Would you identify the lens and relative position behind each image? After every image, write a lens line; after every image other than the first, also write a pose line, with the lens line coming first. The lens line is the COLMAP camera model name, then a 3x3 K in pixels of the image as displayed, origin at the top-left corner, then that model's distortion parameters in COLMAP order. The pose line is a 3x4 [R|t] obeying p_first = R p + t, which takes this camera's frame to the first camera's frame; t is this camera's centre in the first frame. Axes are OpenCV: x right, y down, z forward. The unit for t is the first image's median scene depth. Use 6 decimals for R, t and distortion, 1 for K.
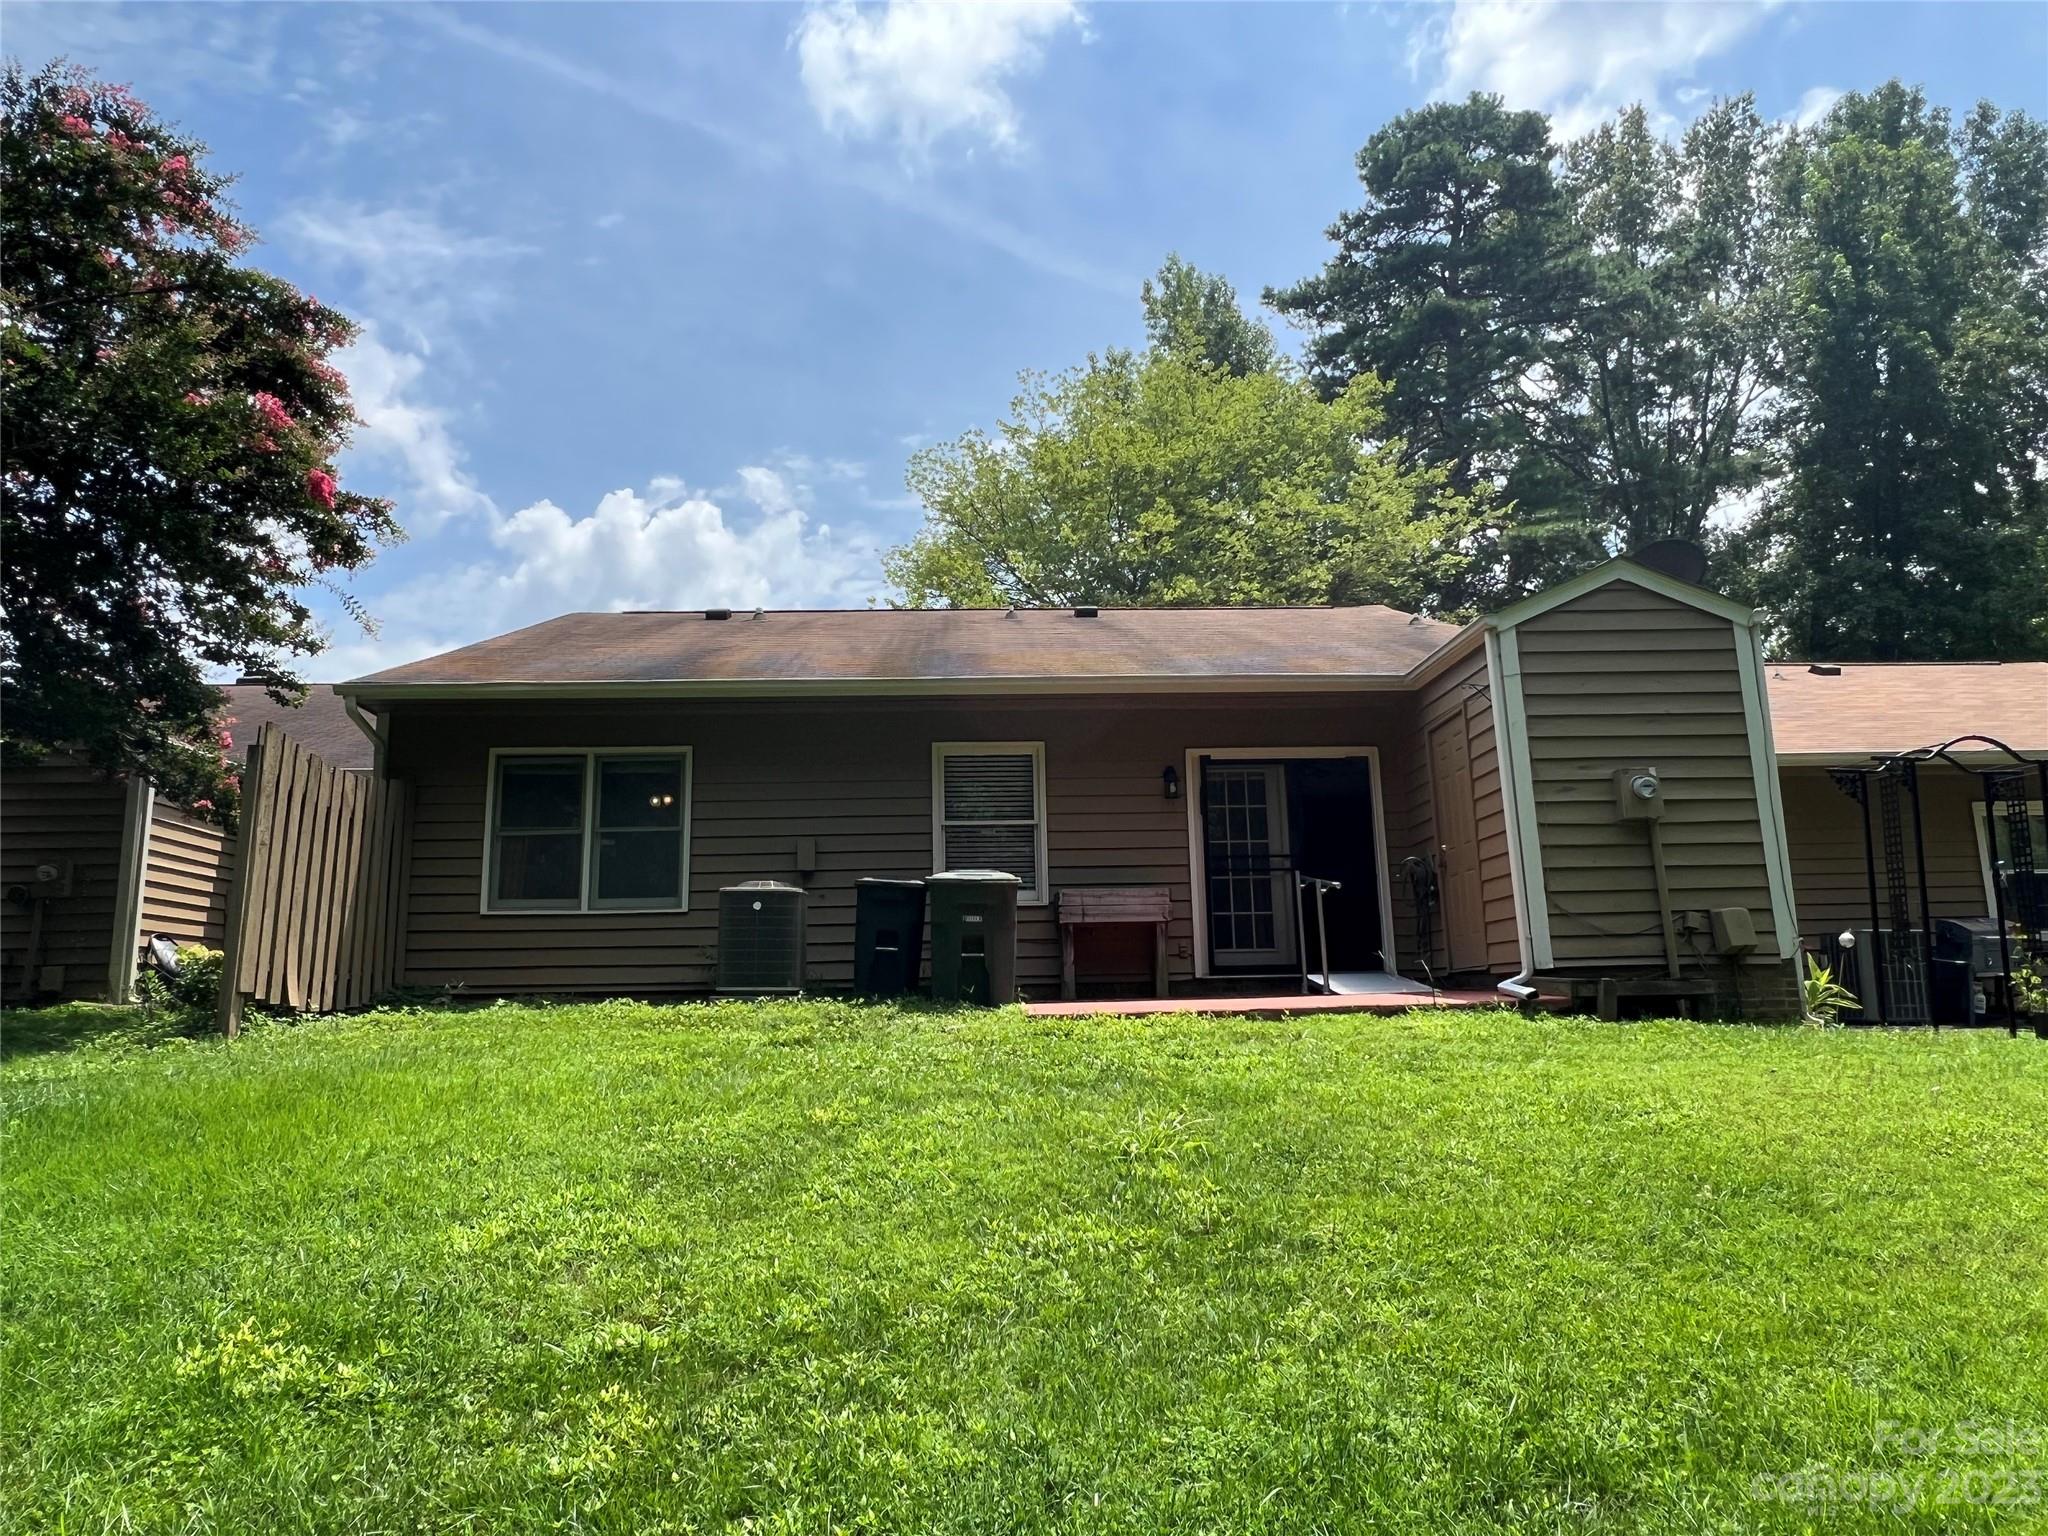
lens RADIAL K [[1316.9, 0, 1010.6], [0, 1316.9, 778.2], [0, 0, 1]] dist [-0.001429, -0.003262]
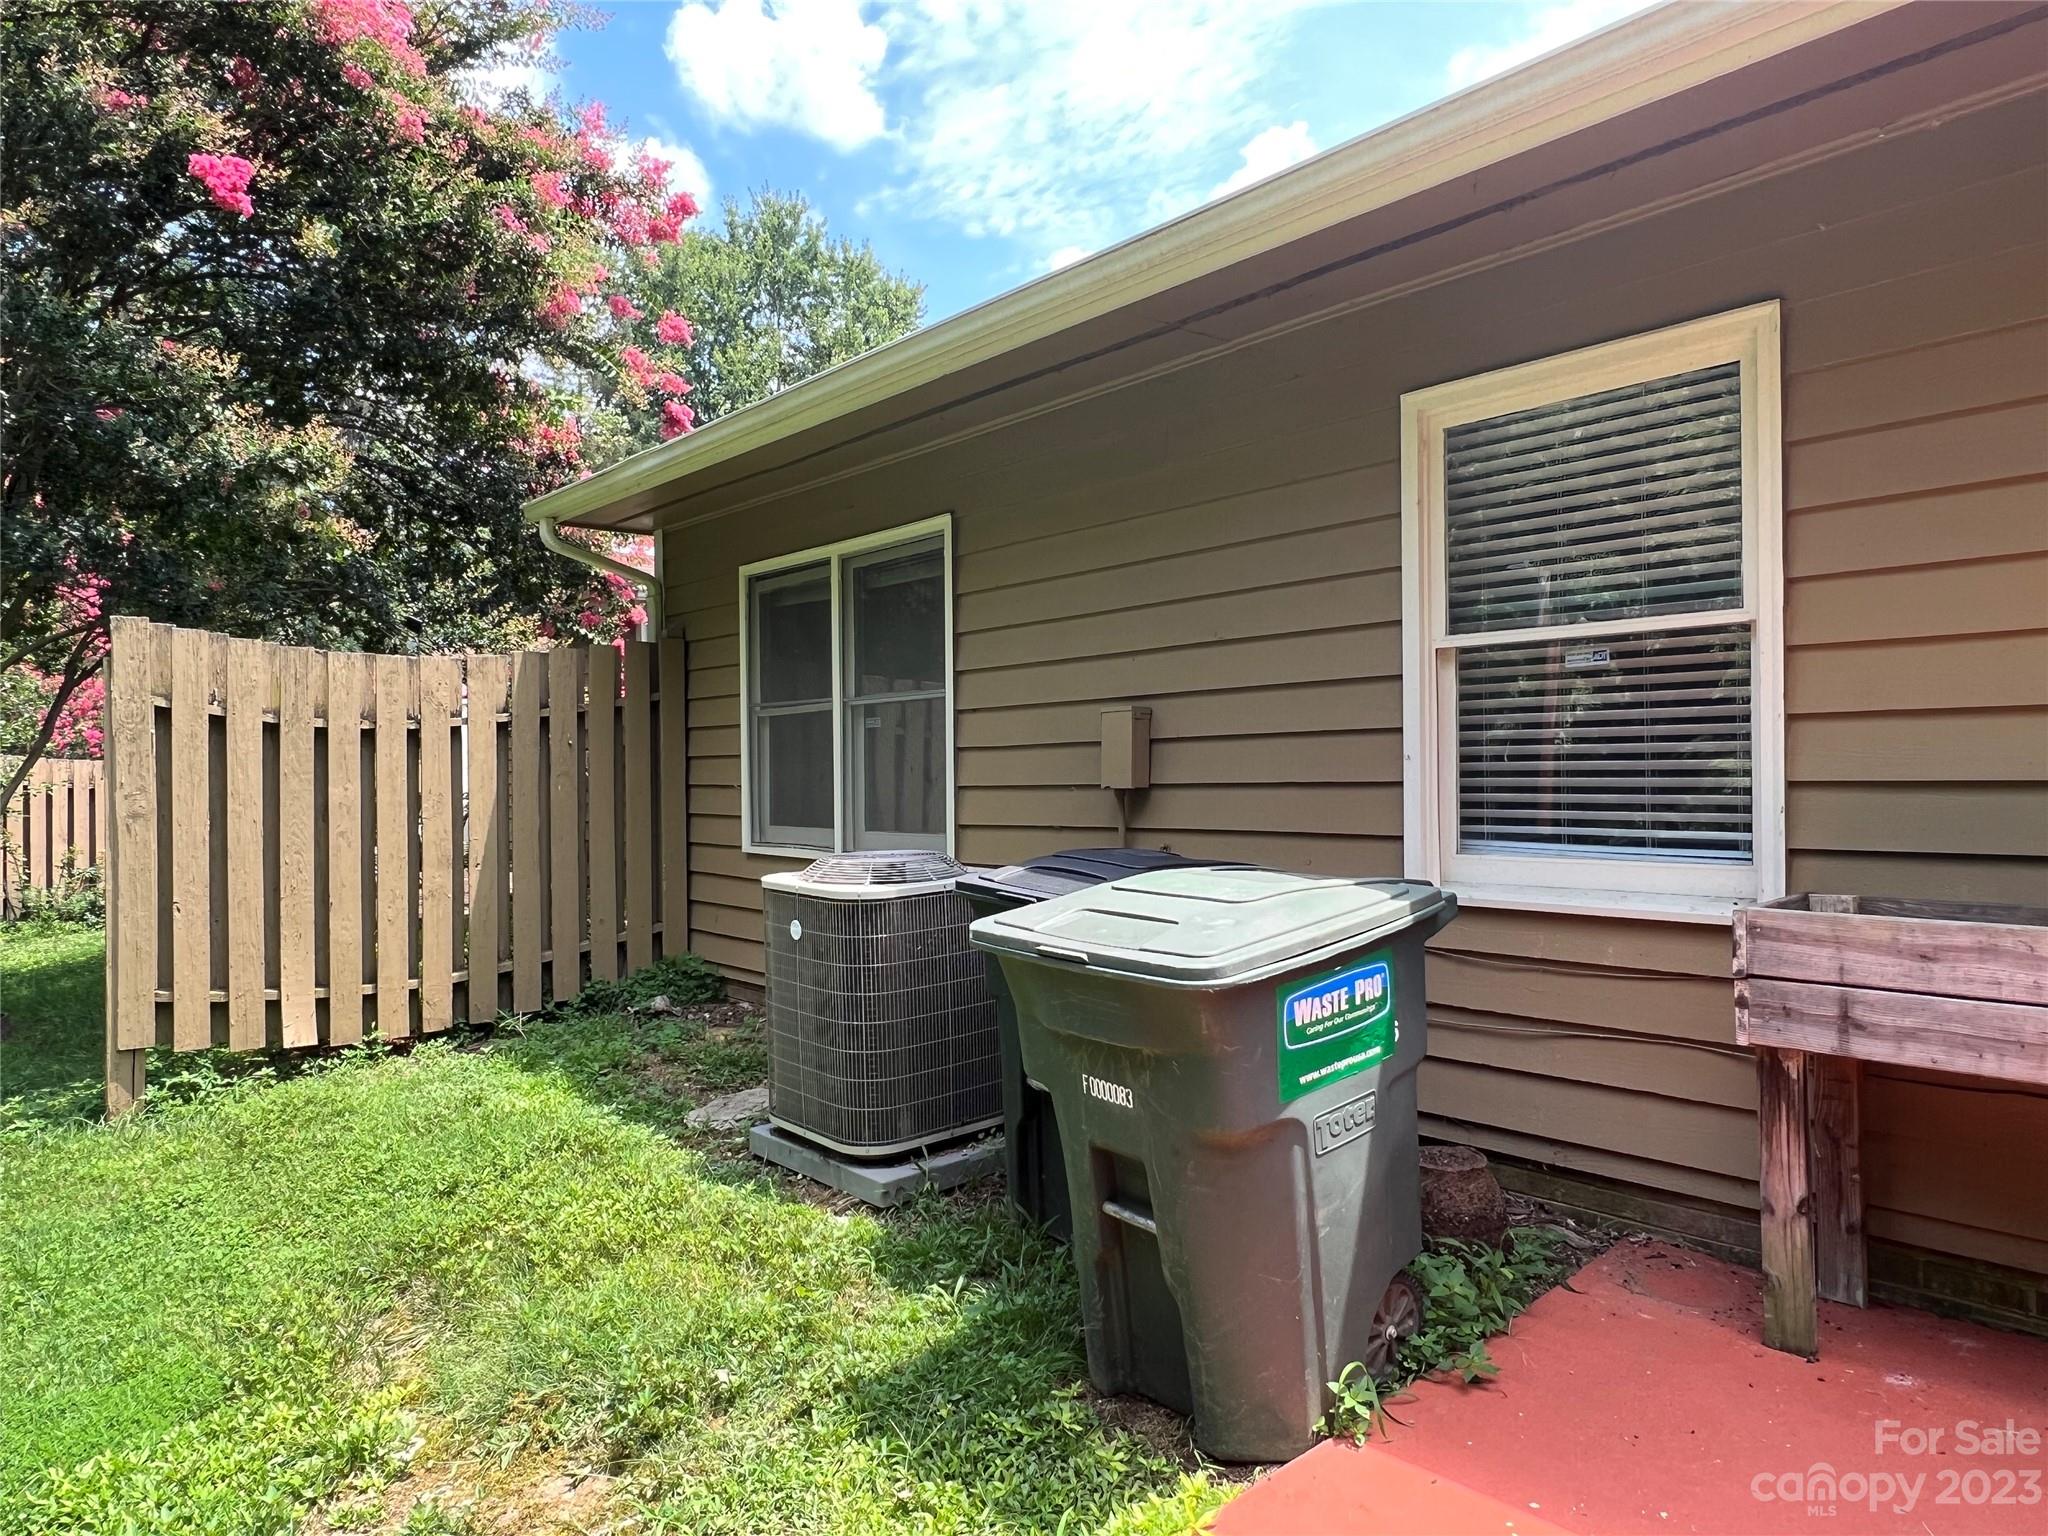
lens RADIAL K [[1316.9, 0, 1010.6], [0, 1316.9, 778.2], [0, 0, 1]] dist [-0.001429, -0.003262]
pose [[0.619281, 0.015618, -0.785014, 0.139817], [0.150823, 0.978817, 0.138454, 0.005896], [0.770548, -0.204140, 0.603807, 0.719680]]
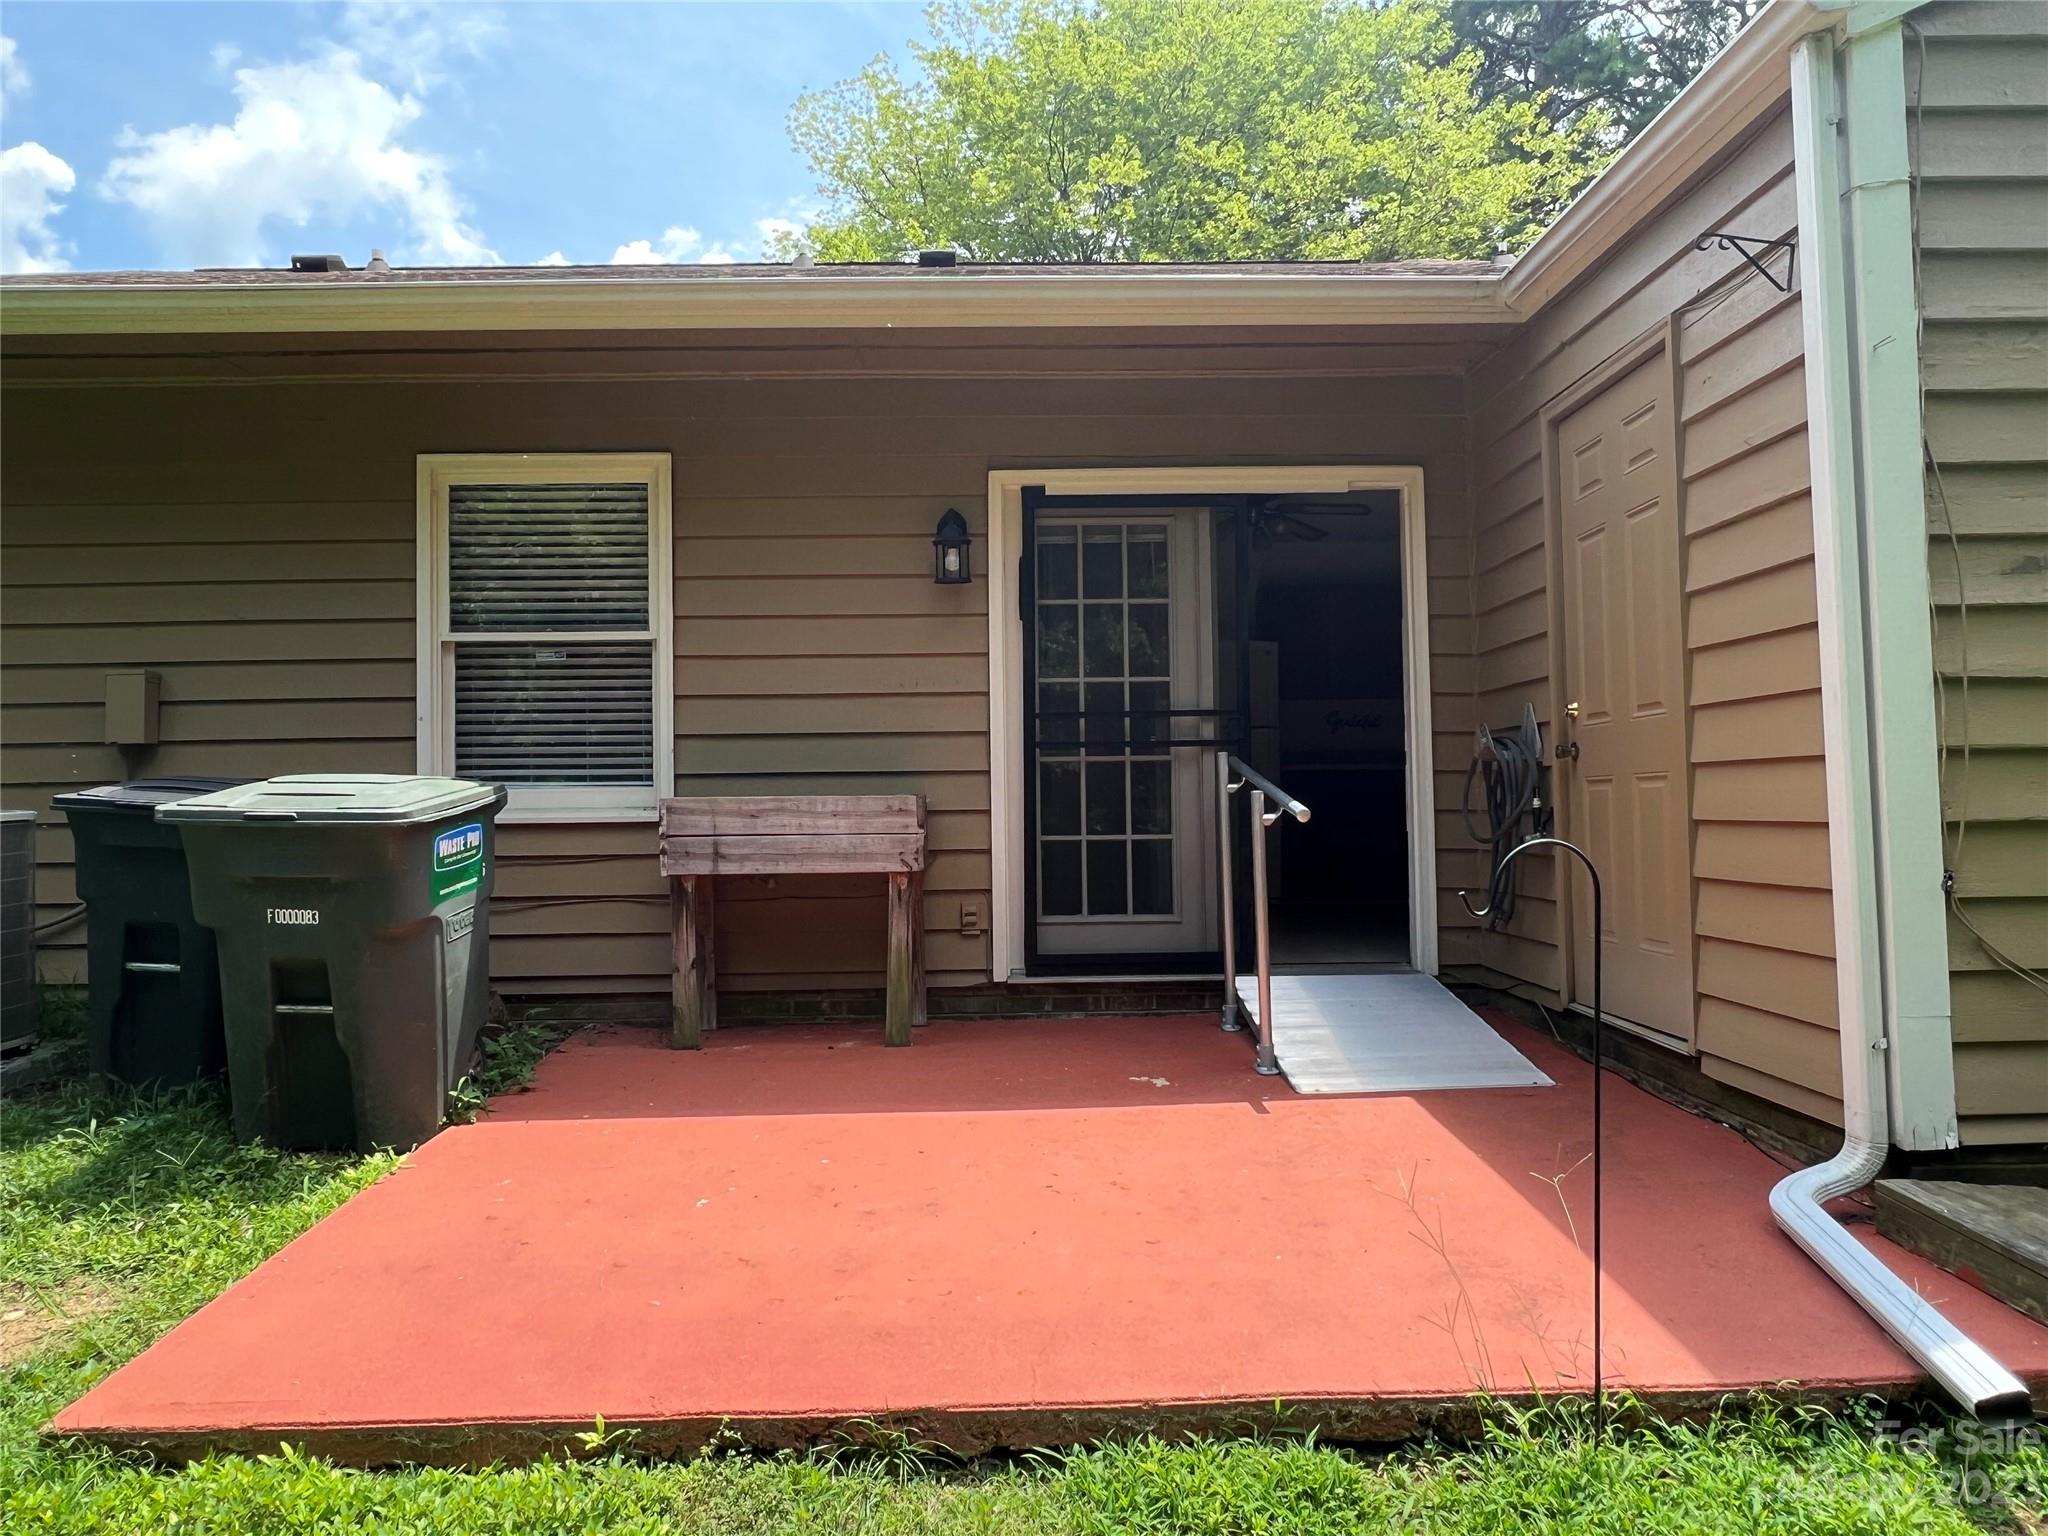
lens RADIAL K [[1316.9, 0, 1010.6], [0, 1316.9, 778.2], [0, 0, 1]] dist [-0.001429, -0.003262]
pose [[0.999724, 0.006272, -0.022622, 0.154272], [-0.002362, 0.985632, 0.168890, 0.005010], [0.023357, -0.168790, 0.985375, 0.555099]]
